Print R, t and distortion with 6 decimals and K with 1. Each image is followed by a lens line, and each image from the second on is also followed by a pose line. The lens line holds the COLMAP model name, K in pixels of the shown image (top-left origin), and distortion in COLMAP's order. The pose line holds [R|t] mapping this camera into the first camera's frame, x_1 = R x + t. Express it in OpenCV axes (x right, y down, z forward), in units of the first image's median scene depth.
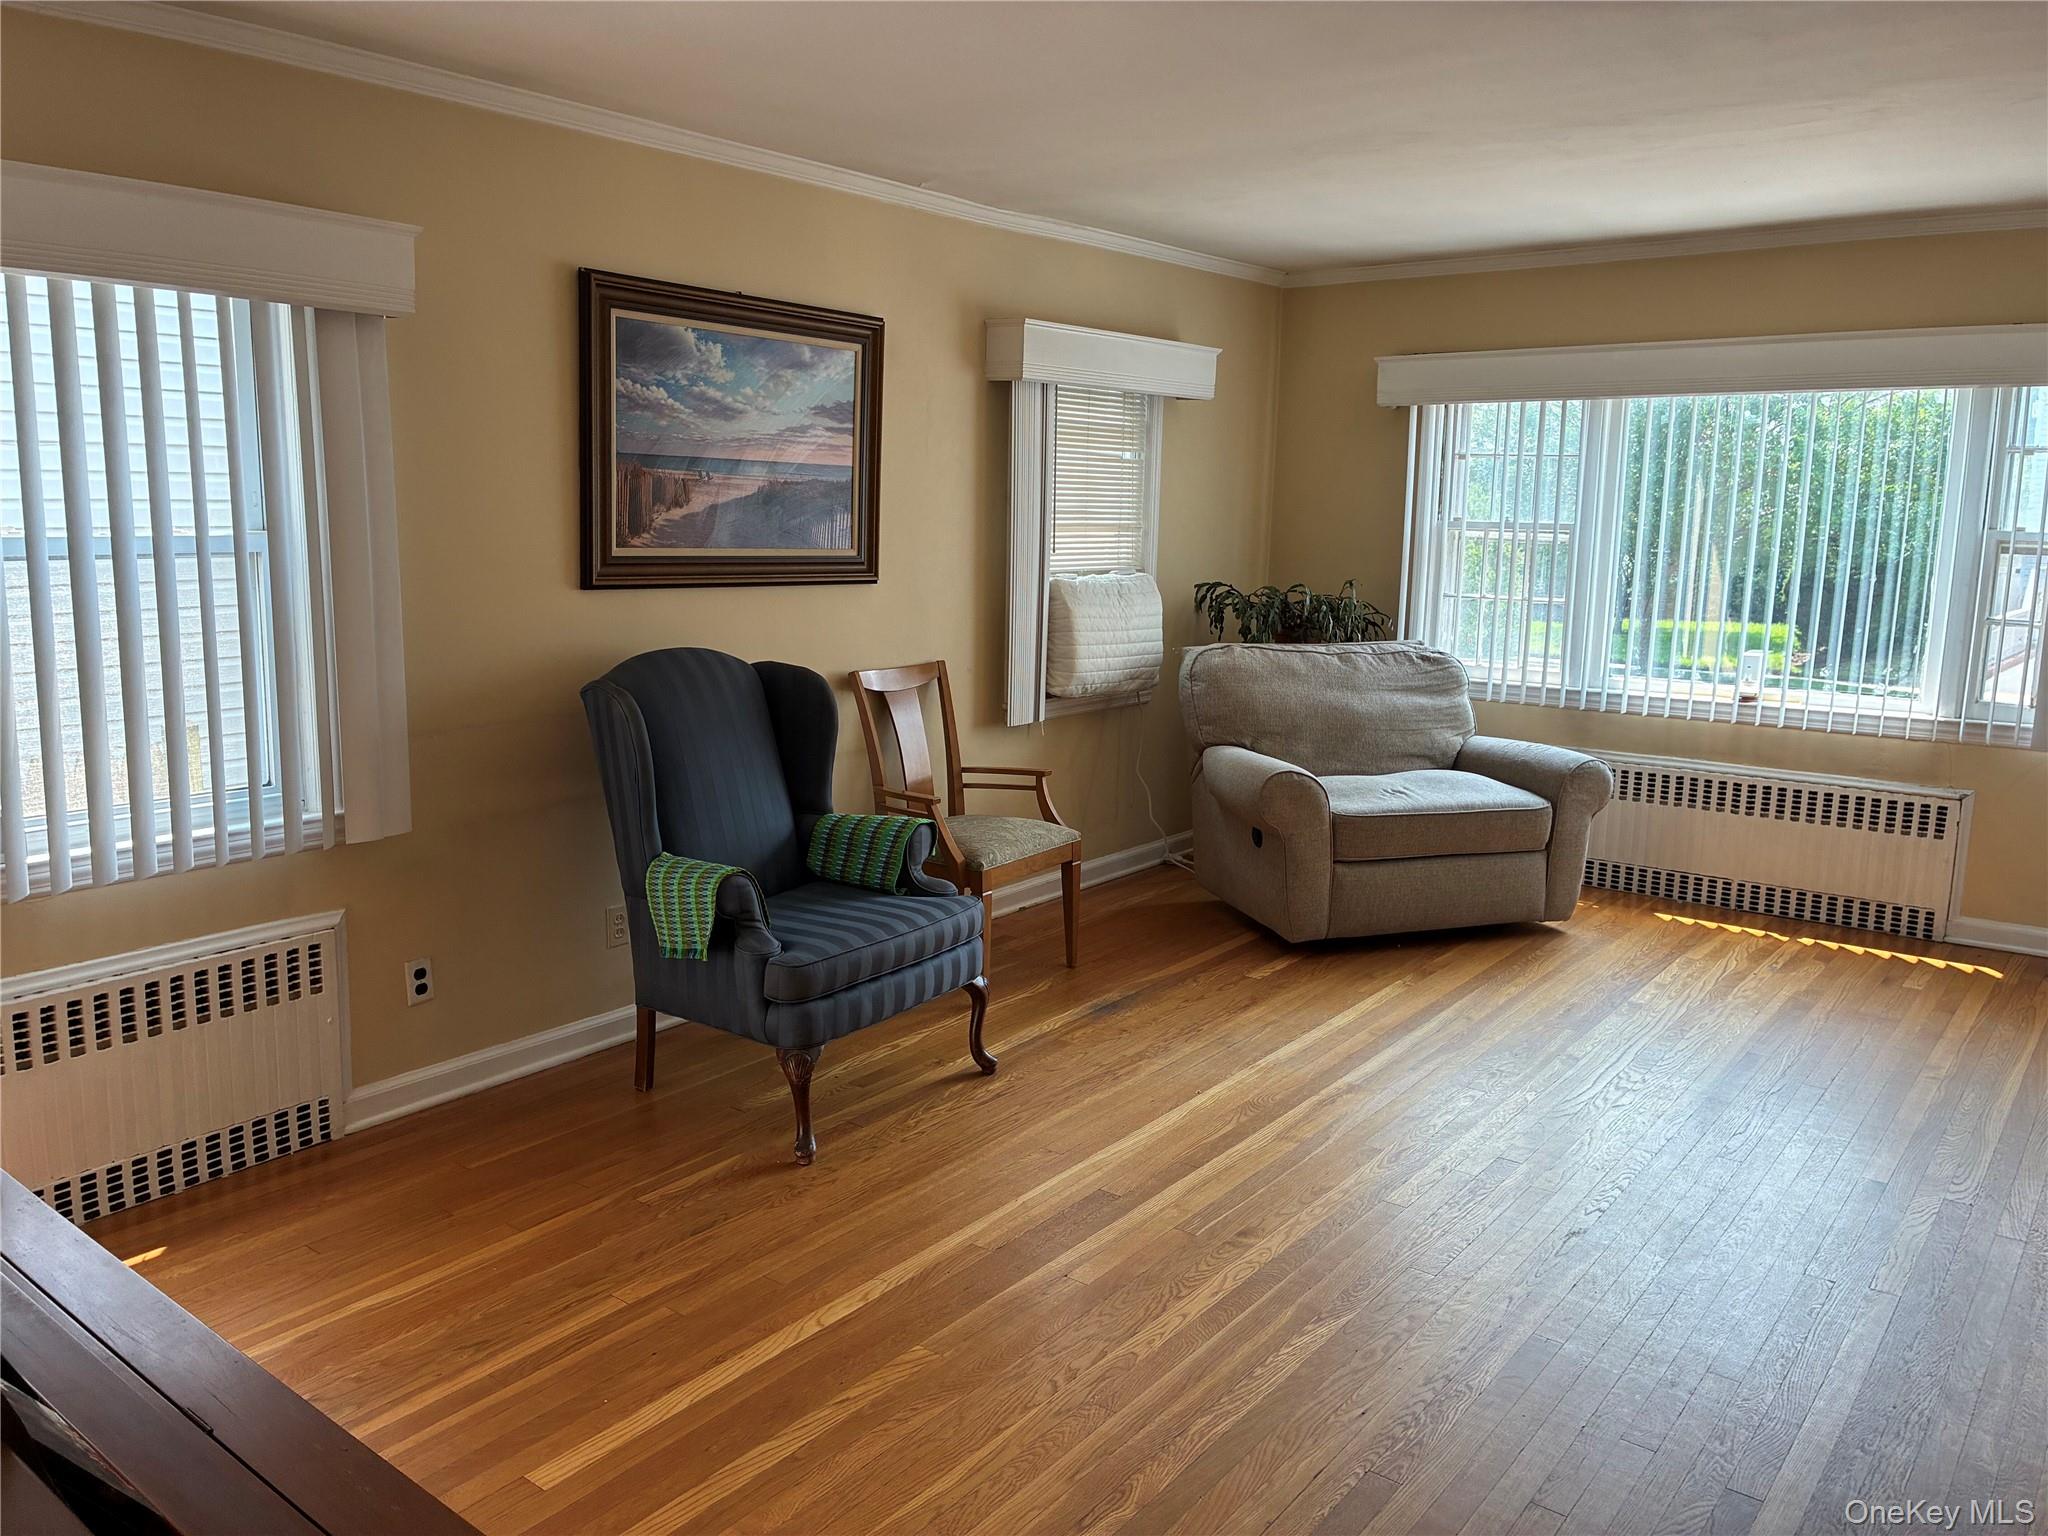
lens RADIAL K [[1533.5, 0, 1010.5], [0, 1533.5, 763.6], [0, 0, 1]] dist [-0.016725, -0.025388]
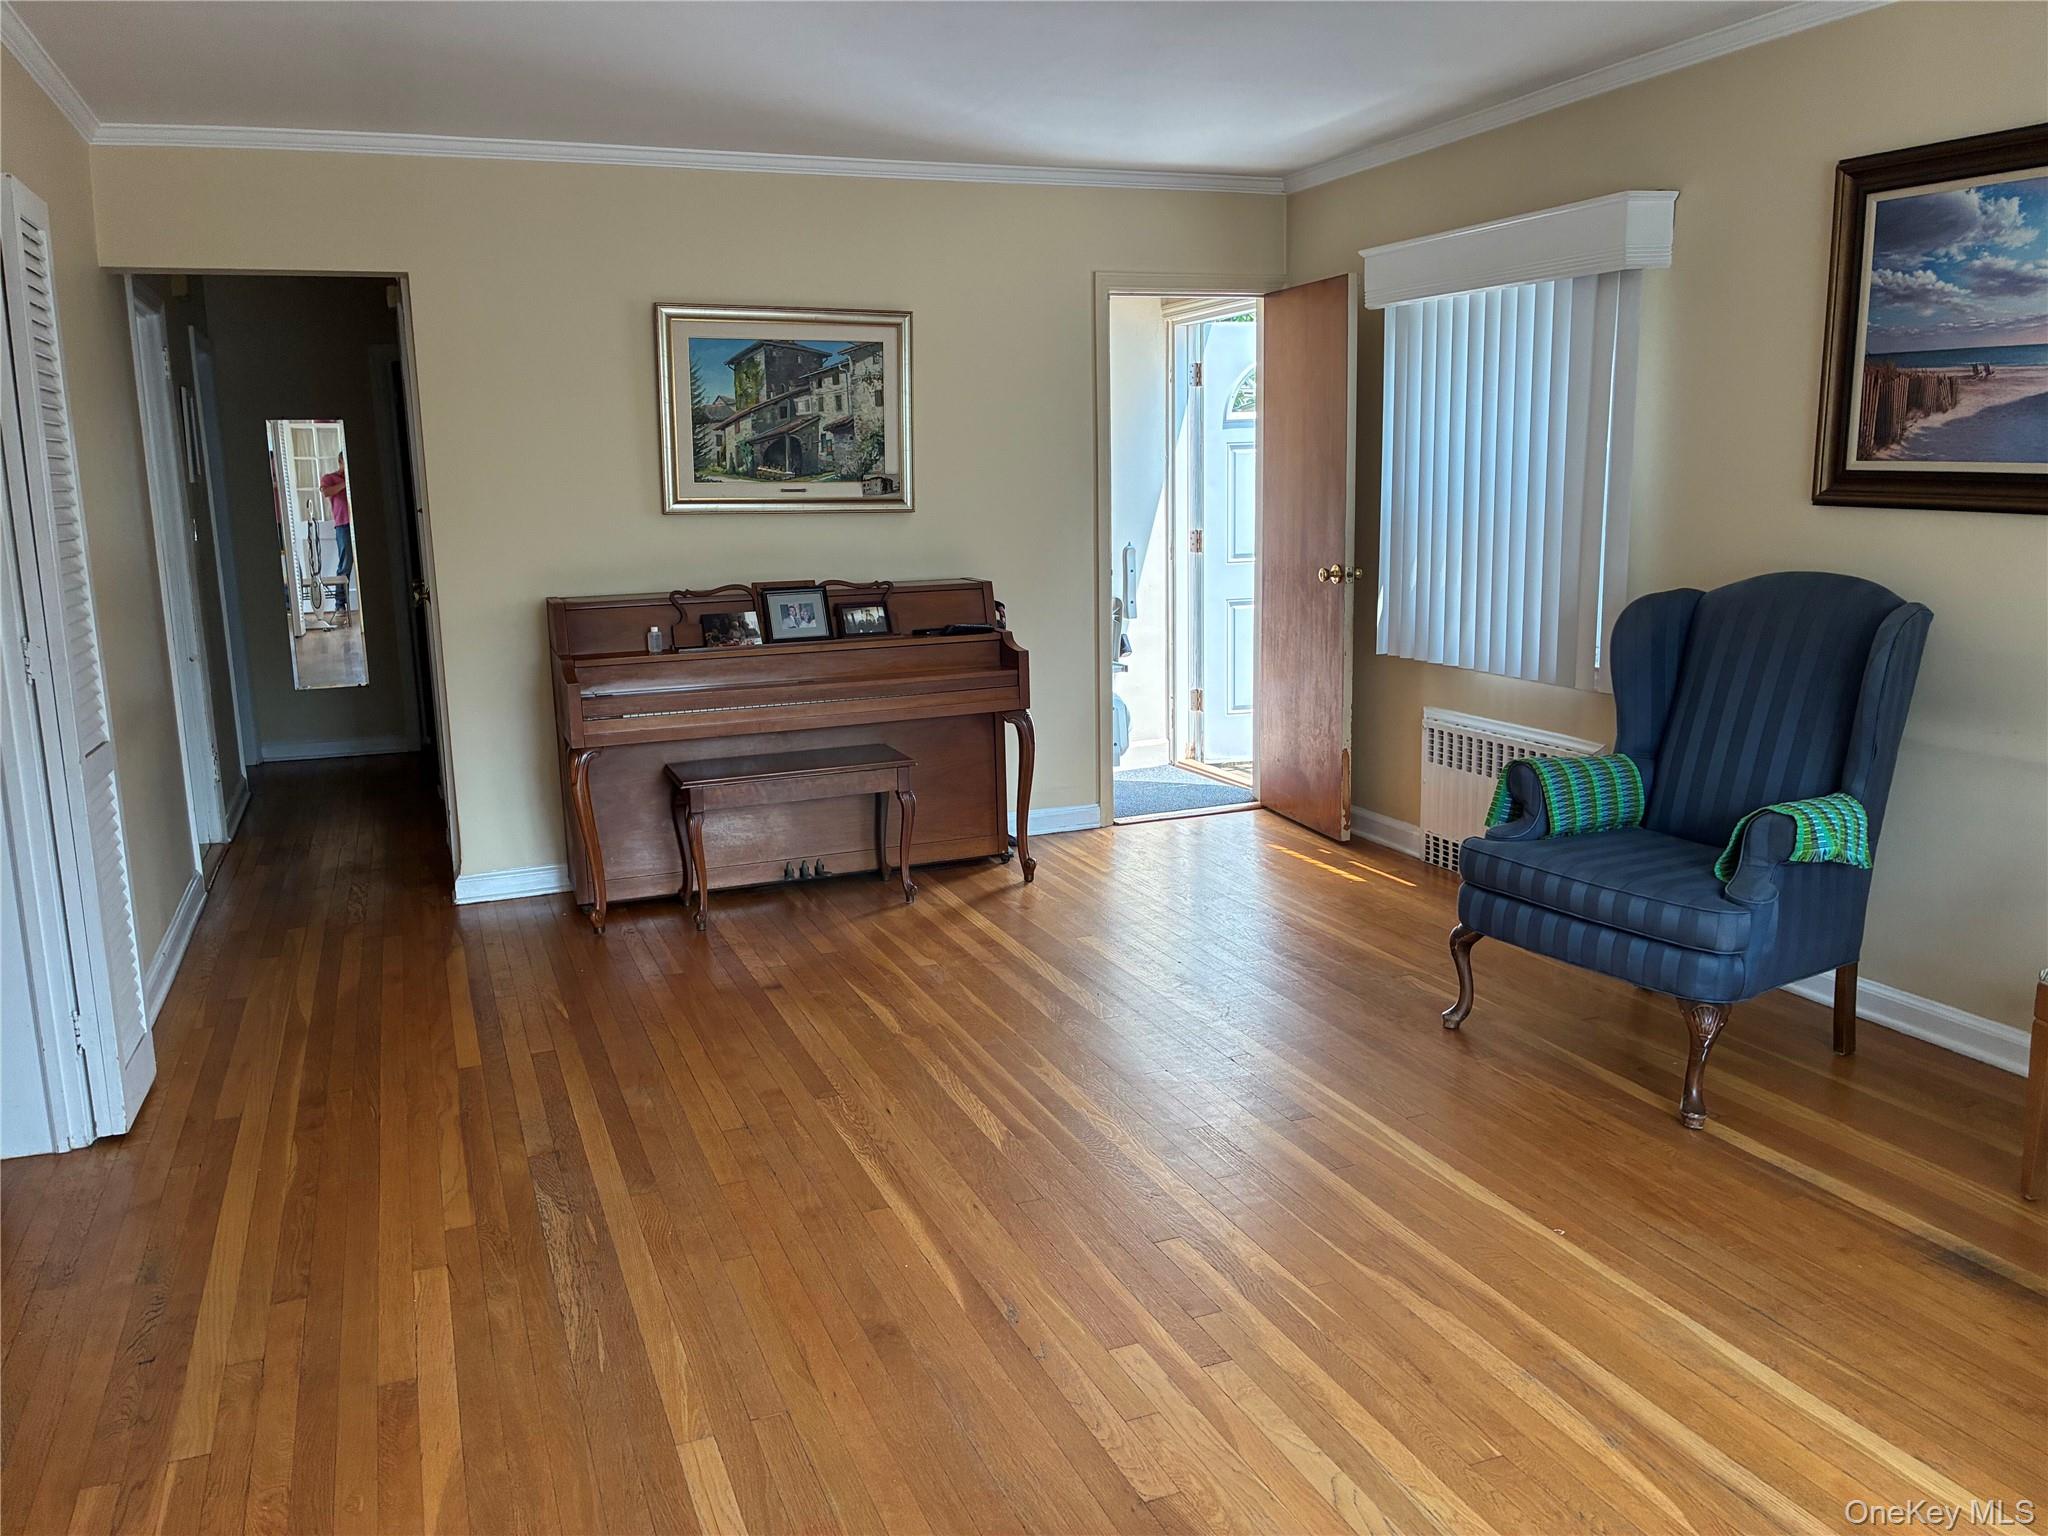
lens RADIAL K [[1533.5, 0, 1014.5], [0, 1533.5, 766.7], [0, 0, 1]] dist [-0.016725, -0.025388]
pose [[-0.503615, 0.166957, -0.847642, 0.774357], [-0.123594, 0.957133, 0.261955, -0.138558], [0.855042, 0.236688, -0.461392, 1.009602]]
